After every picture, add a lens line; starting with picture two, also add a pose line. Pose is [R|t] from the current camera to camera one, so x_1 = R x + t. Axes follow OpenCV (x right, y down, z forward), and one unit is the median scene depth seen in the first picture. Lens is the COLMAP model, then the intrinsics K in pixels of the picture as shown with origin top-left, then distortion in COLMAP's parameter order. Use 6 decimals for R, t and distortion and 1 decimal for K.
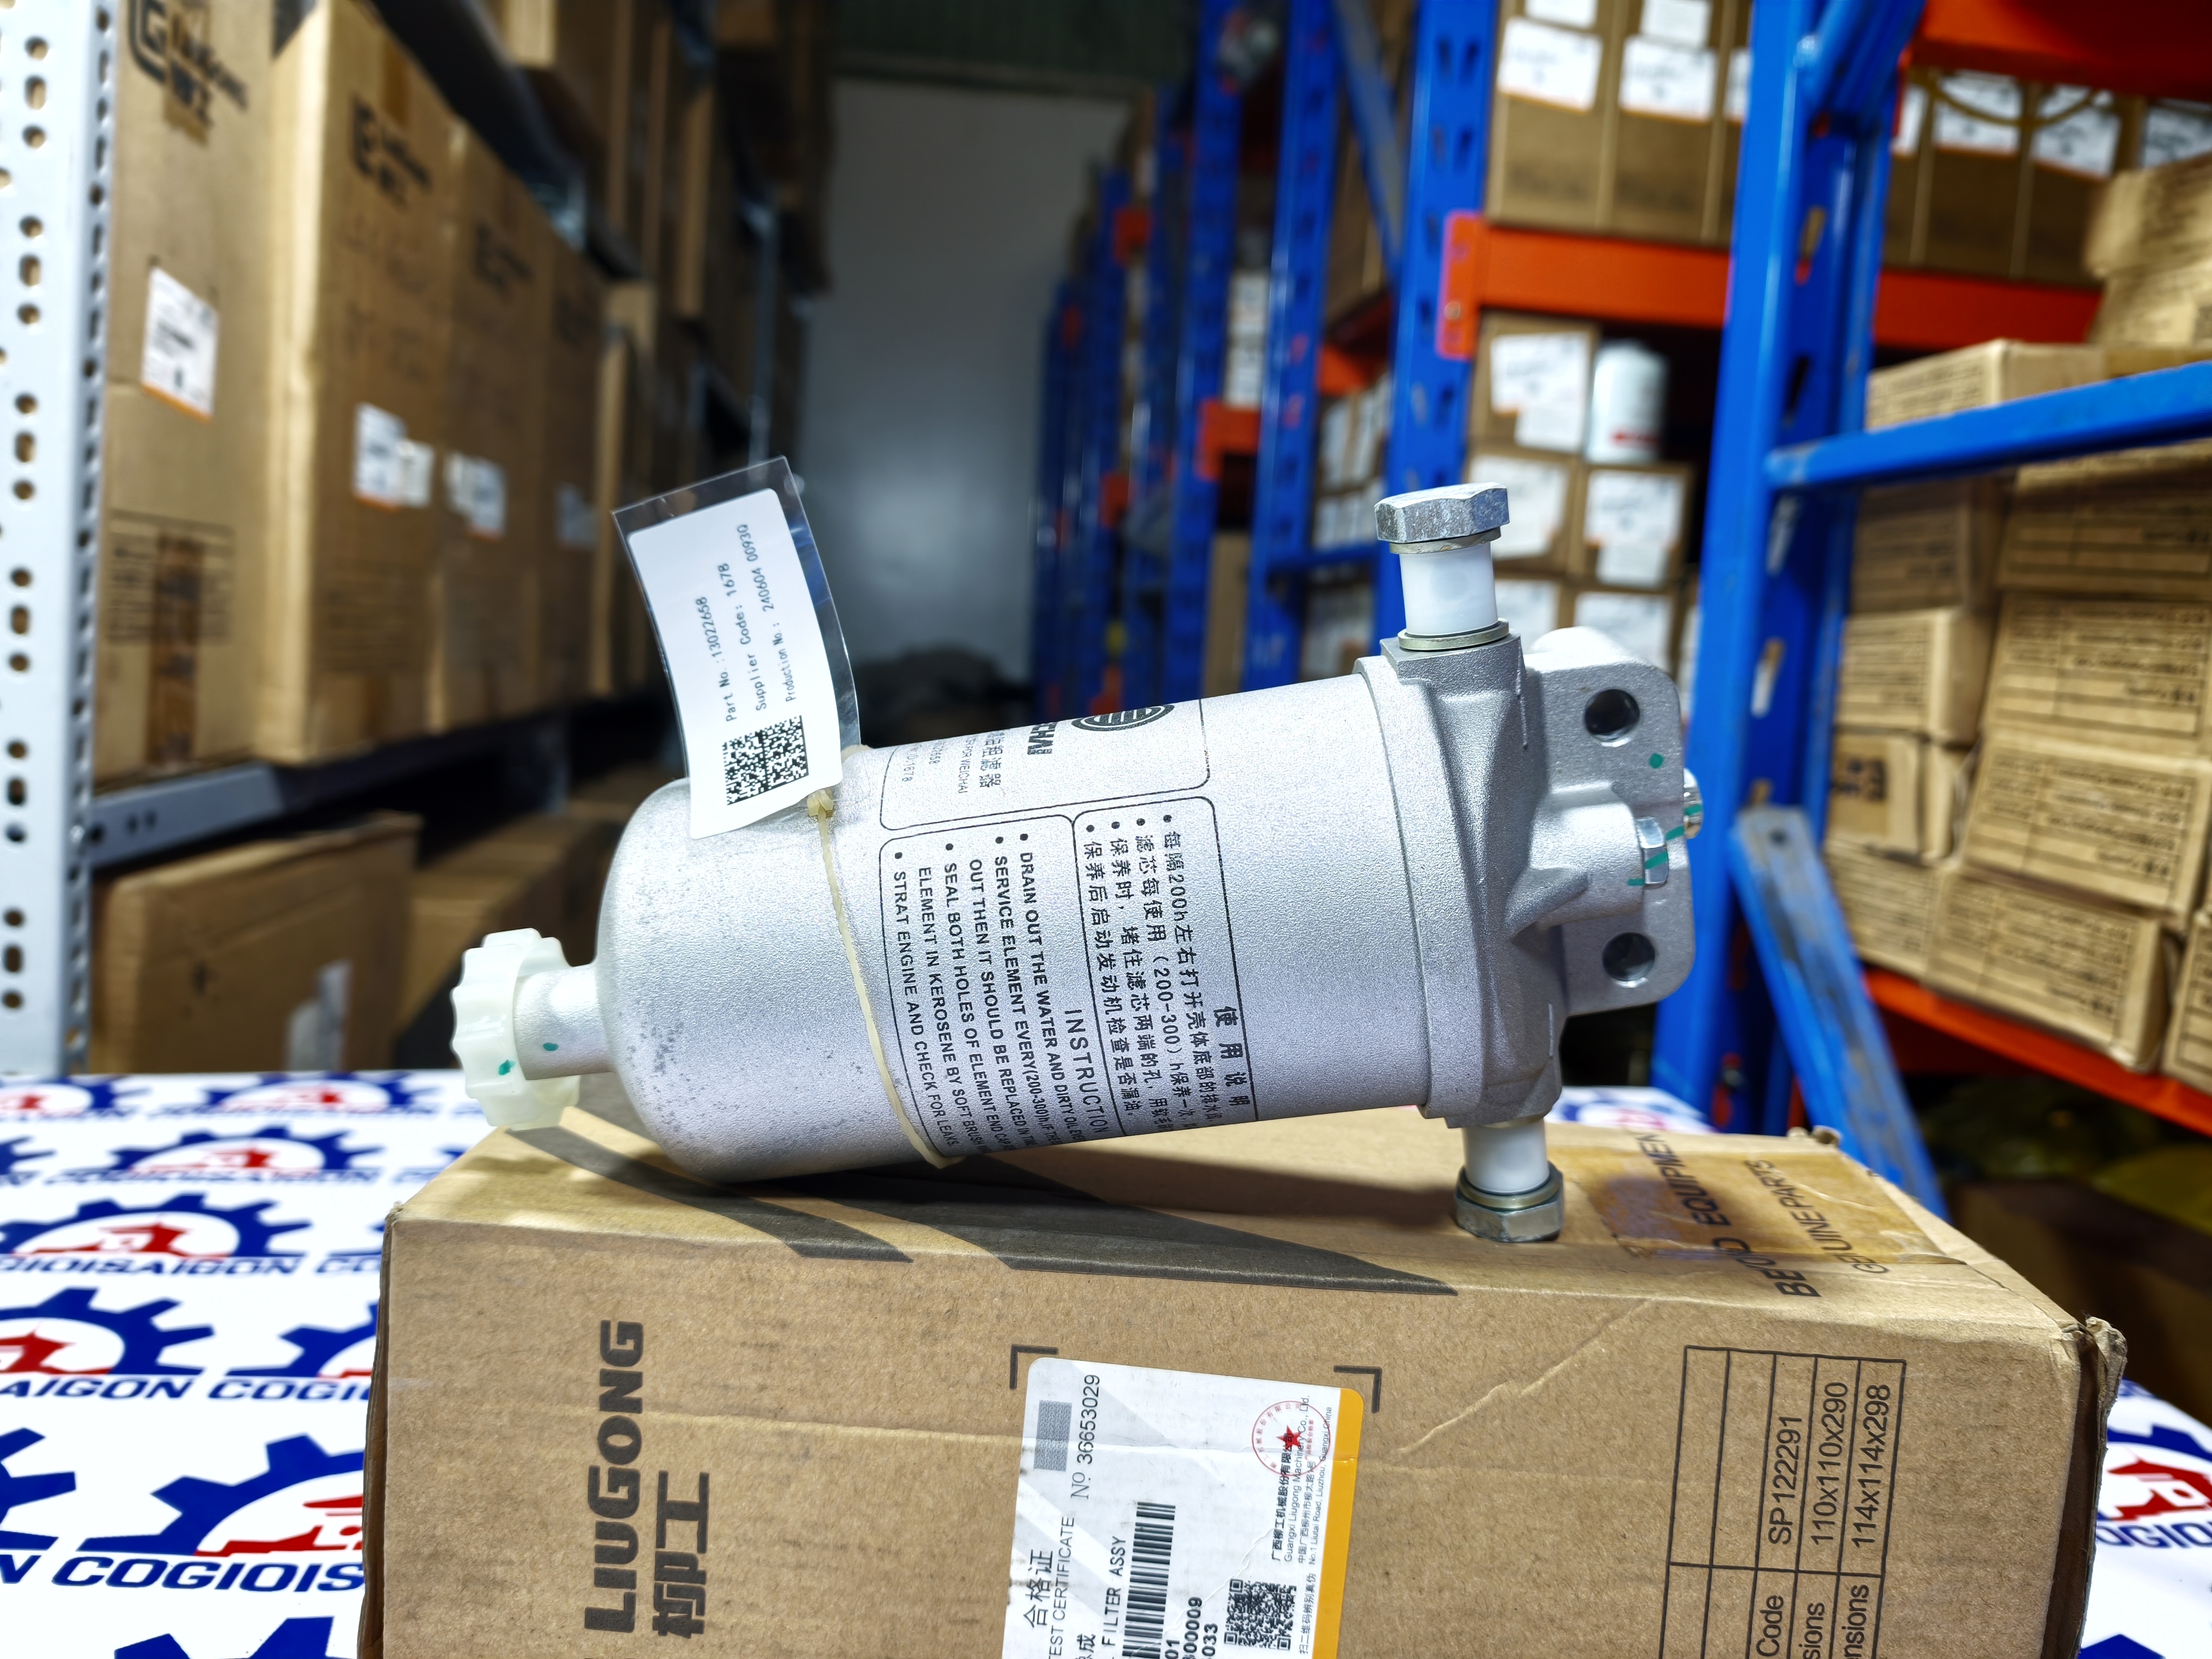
lens RADIAL K [[1468.4, 0, 1096.4], [0, 1468.4, 817.5], [0, 0, 1]] dist [-0.004834, -0.005448]
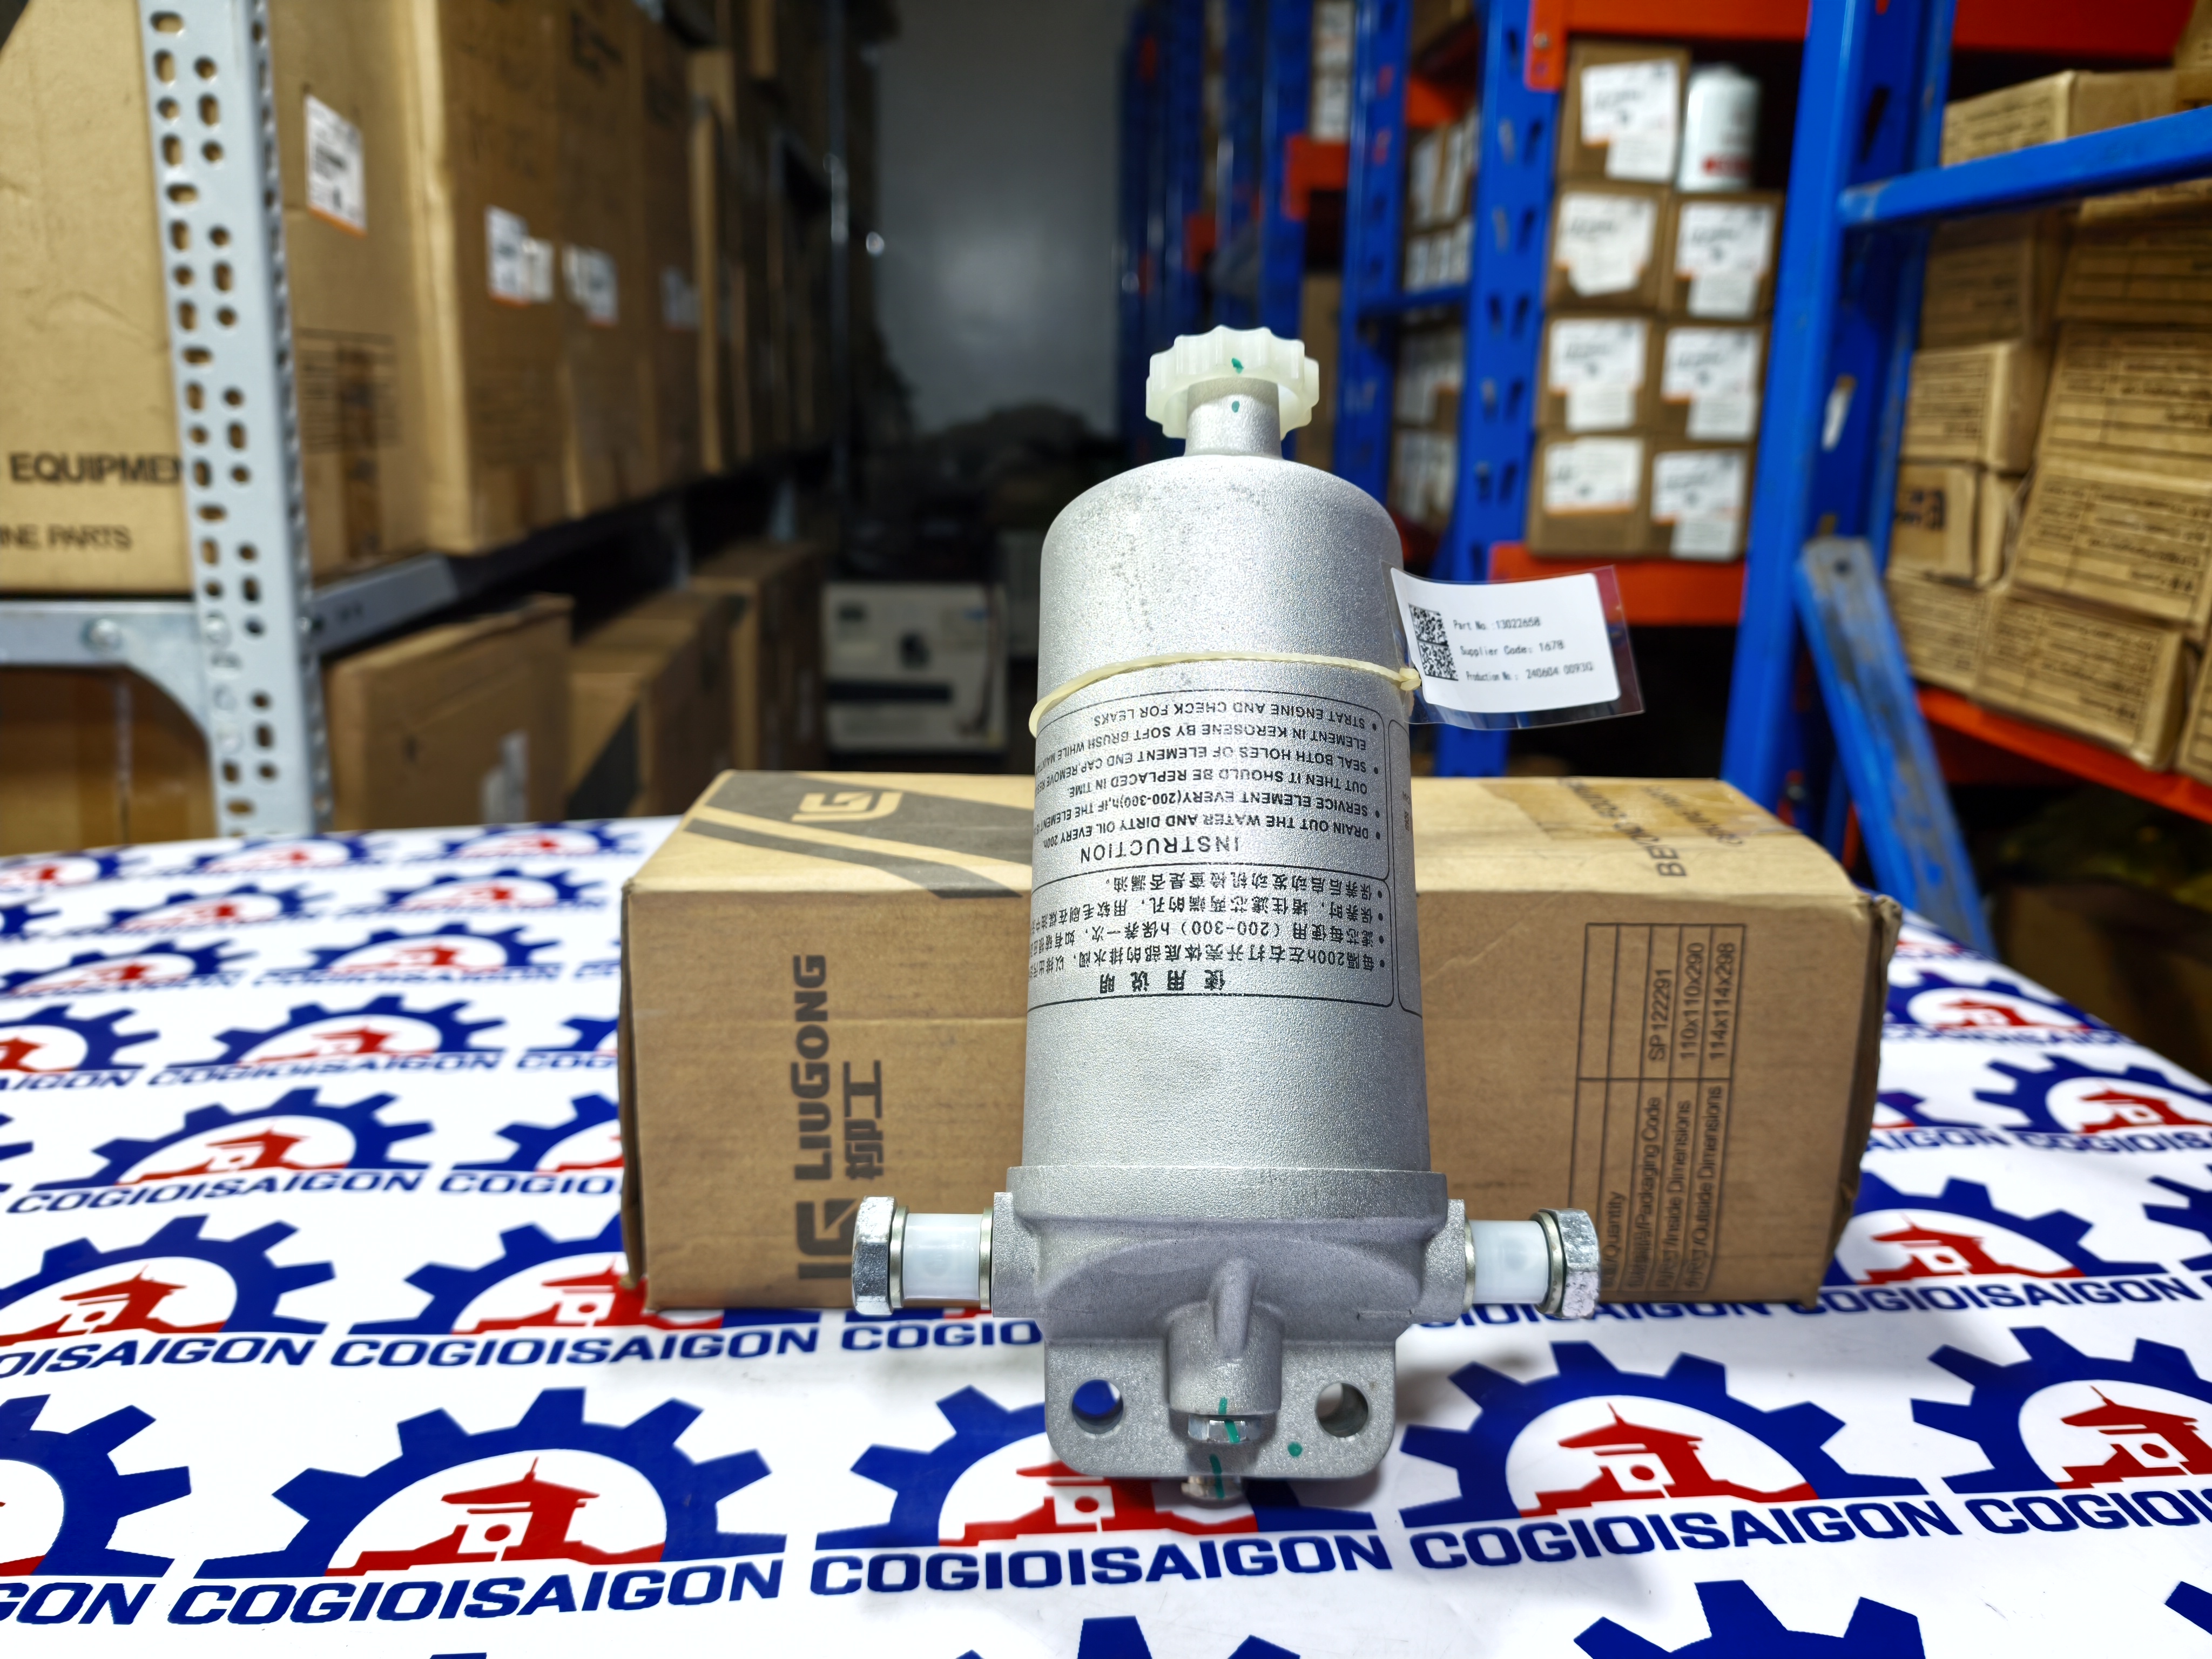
lens RADIAL K [[1485.7, 0, 1106.7], [0, 1485.7, 781.5], [0, 0, 1]] dist [0.004265, -0.014728]
pose [[0.997740, -0.032008, -0.059083, -0.008995], [0.039986, 0.989456, 0.139208, -0.004266], [0.054004, -0.141255, 0.988499, -0.123060]]
